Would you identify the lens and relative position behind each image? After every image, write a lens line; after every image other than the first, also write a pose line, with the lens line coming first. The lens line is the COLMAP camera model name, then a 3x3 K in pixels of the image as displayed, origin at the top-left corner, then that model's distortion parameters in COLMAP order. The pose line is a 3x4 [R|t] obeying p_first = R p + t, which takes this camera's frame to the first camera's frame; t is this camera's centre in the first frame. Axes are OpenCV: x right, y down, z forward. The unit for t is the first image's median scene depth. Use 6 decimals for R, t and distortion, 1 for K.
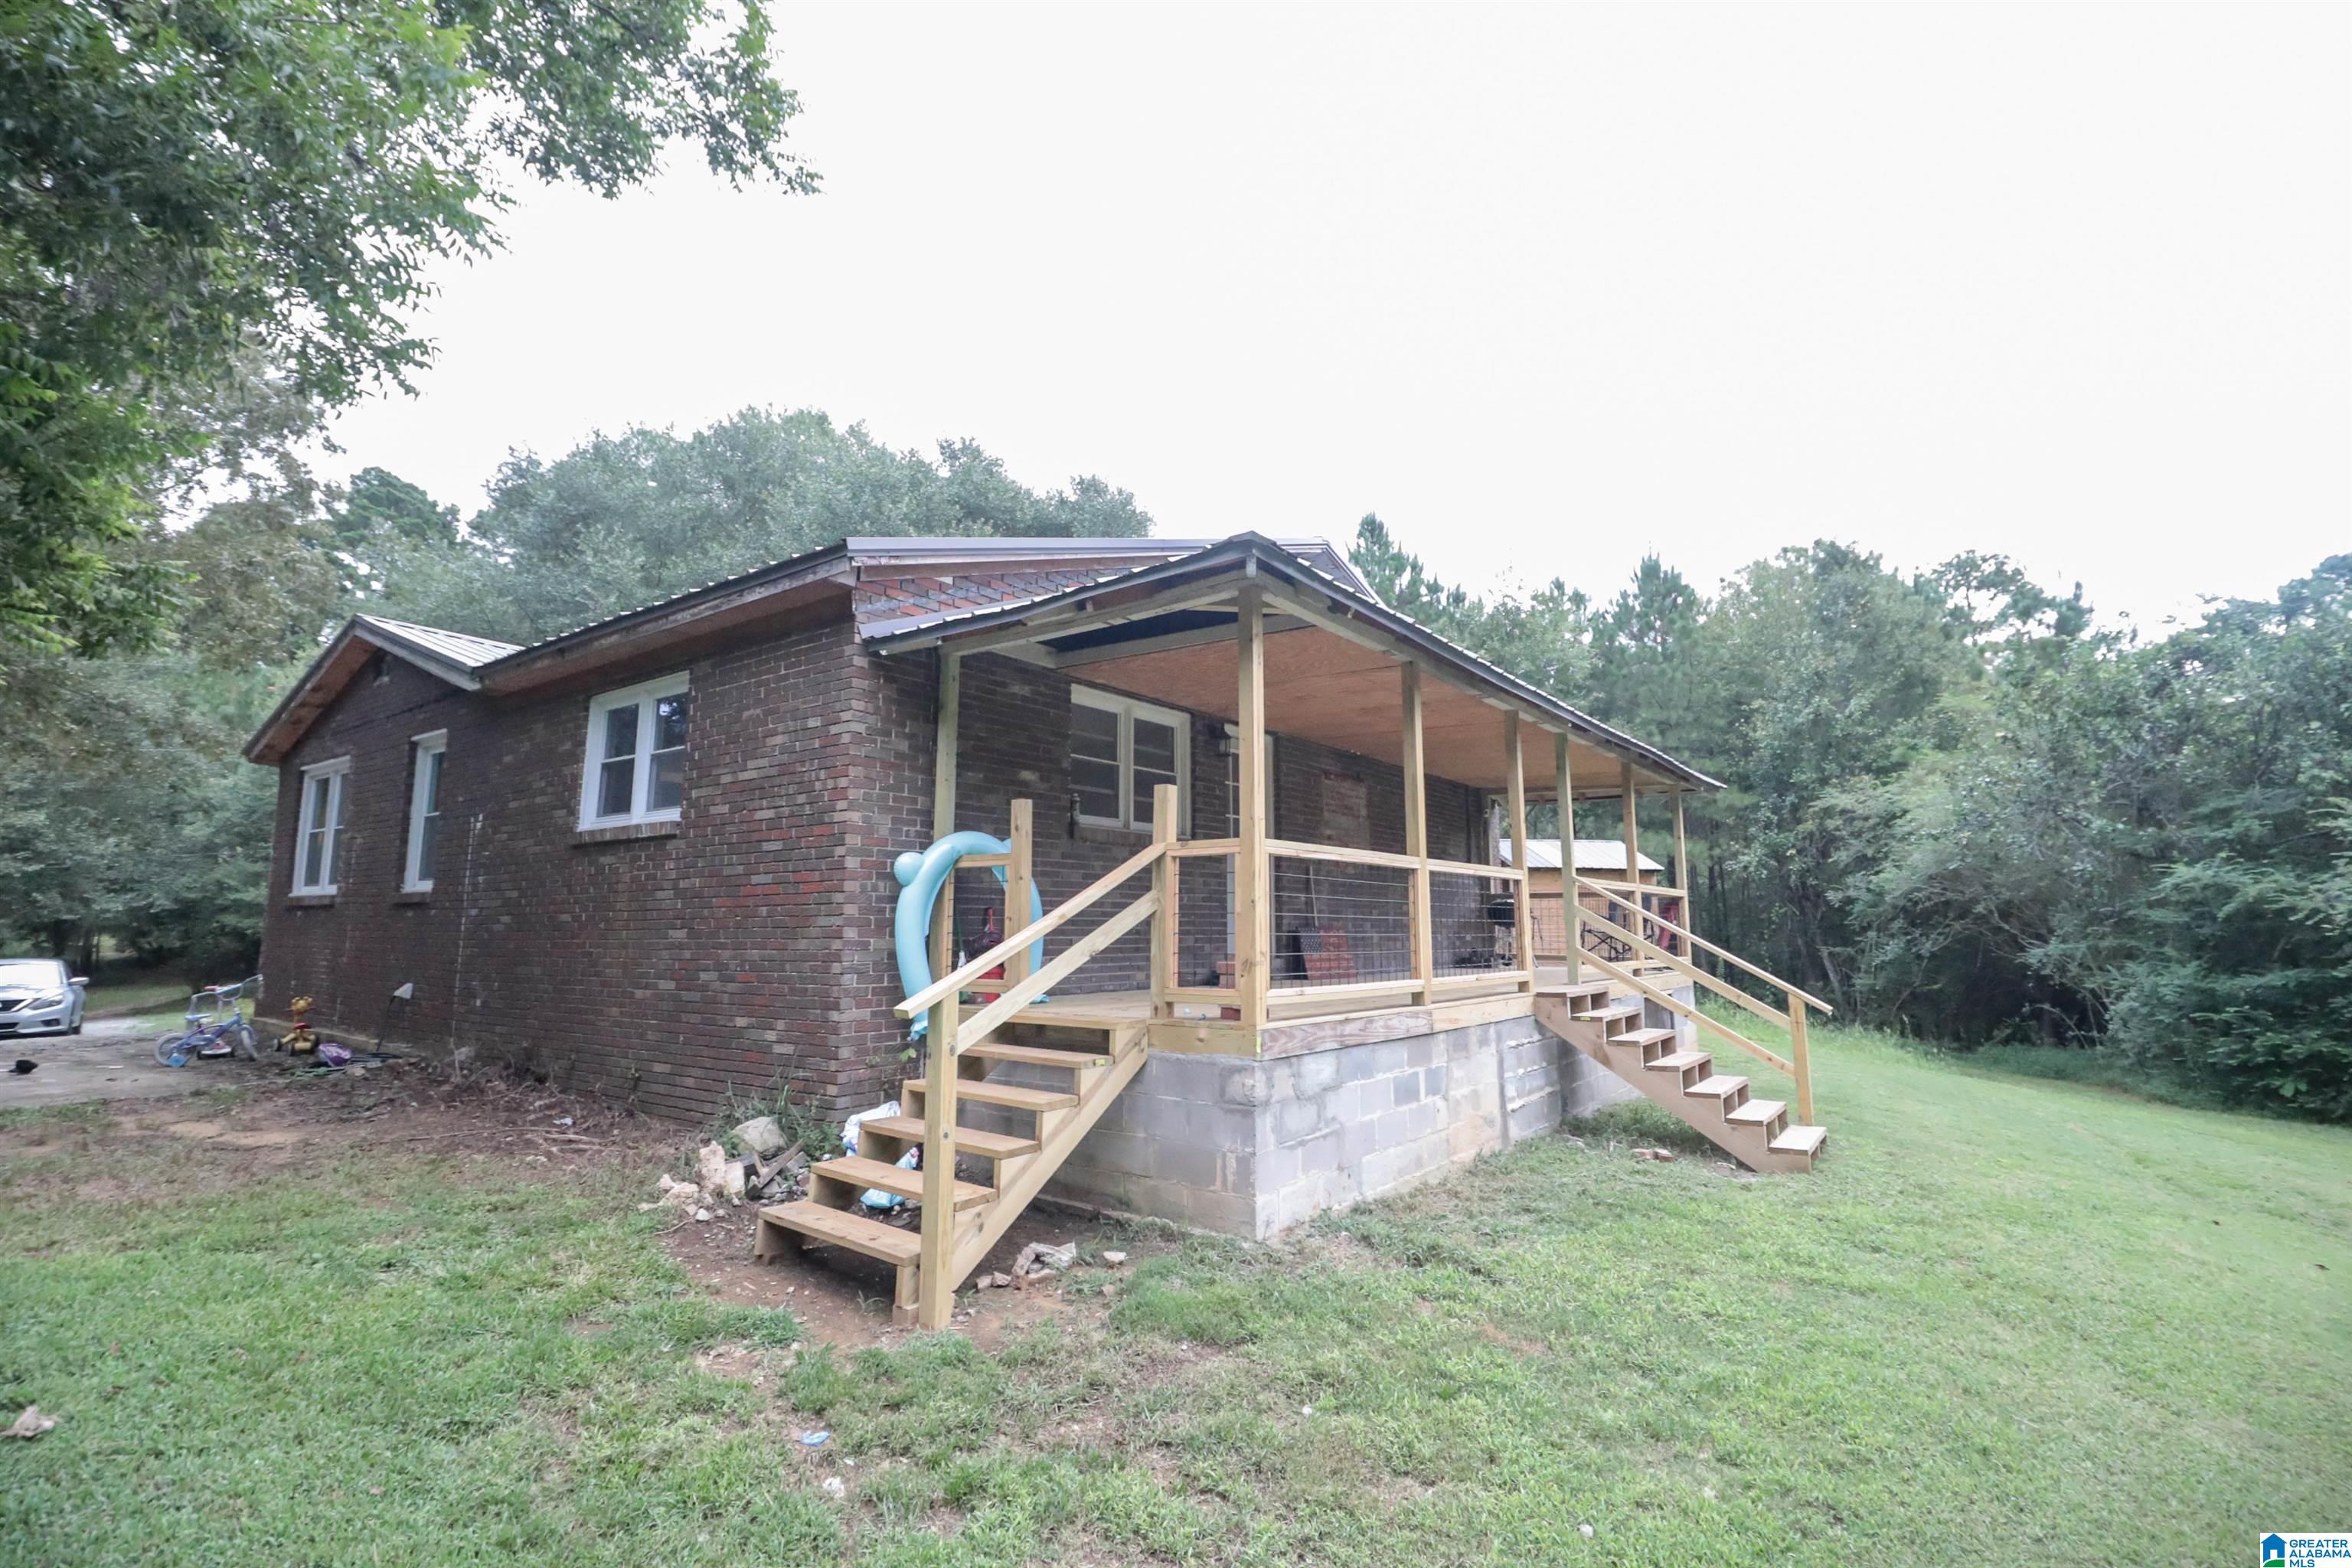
lens RADIAL K [[1081.5, 0, 1174.4], [0, 1081.5, 775.7], [0, 0, 1]] dist [-0.012839, -0.001585]
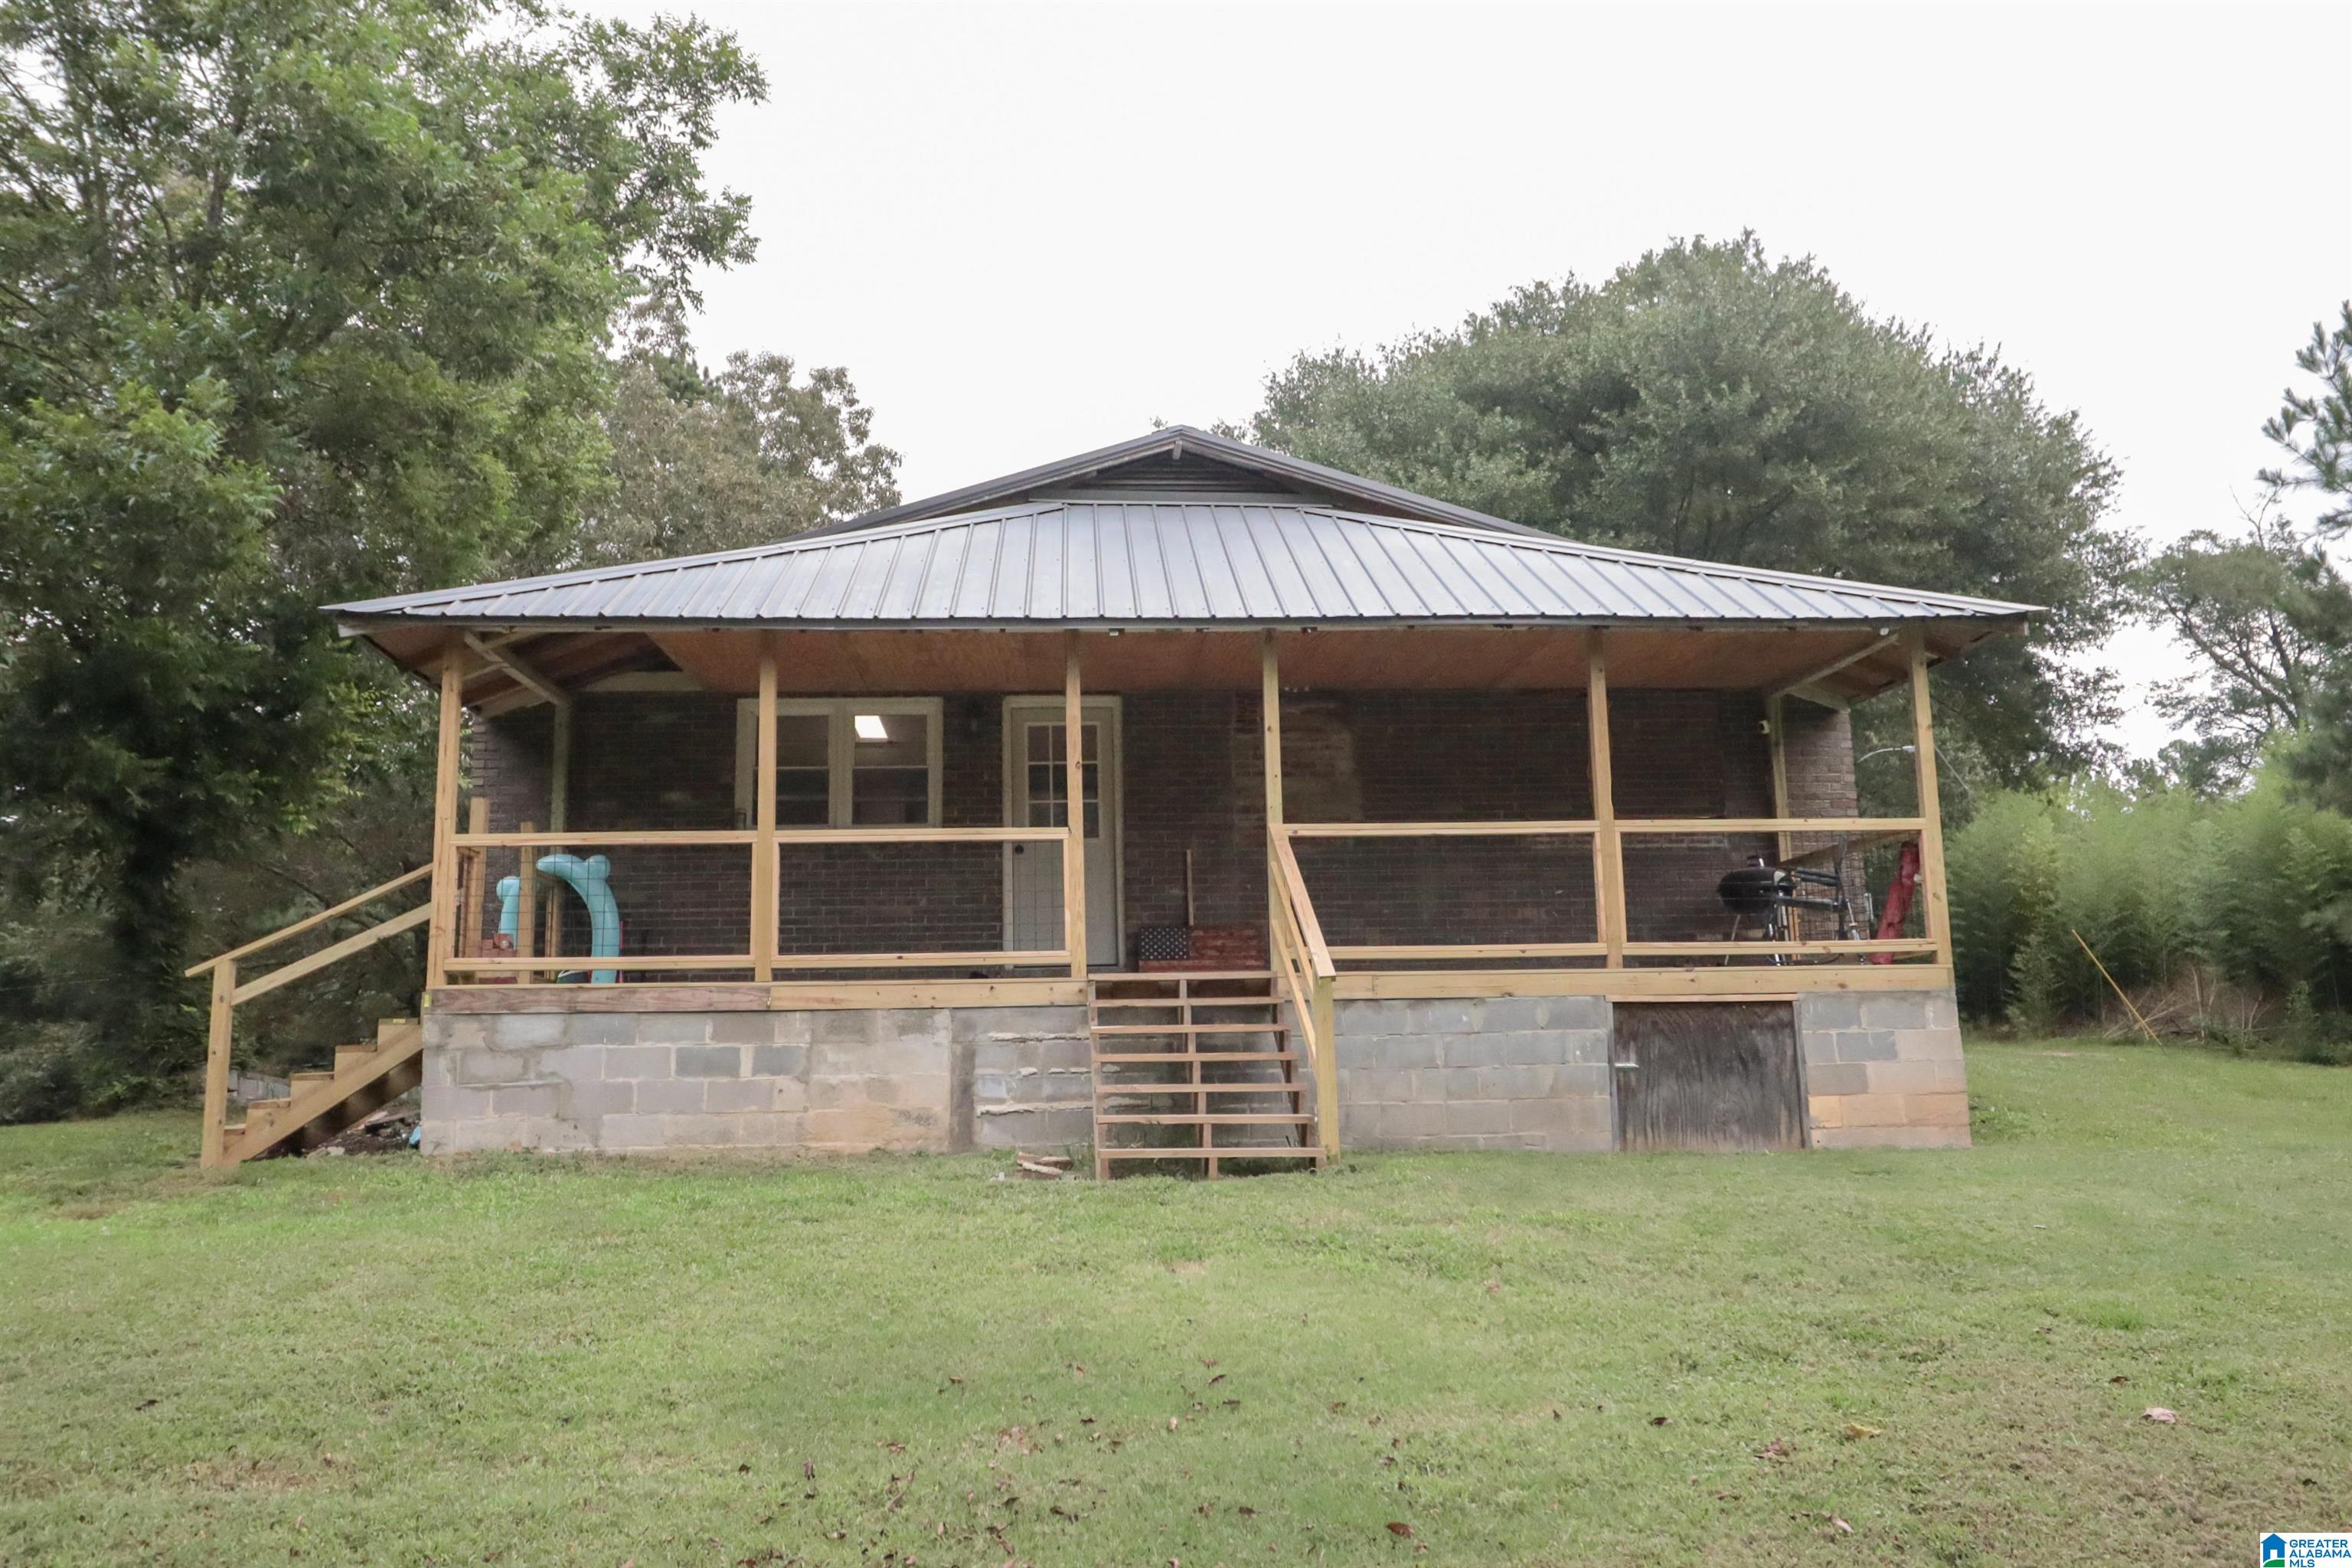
lens RADIAL K [[1751.4, 0, 1176.0], [0, 1751.4, 786.8], [0, 0, 1]] dist [0.003610, -0.000321]
pose [[0.660565, -0.131762, -0.739116, 1.664235], [0.125327, 0.990018, -0.064483, 0.186797], [0.740234, -0.050036, 0.670484, 0.228000]]
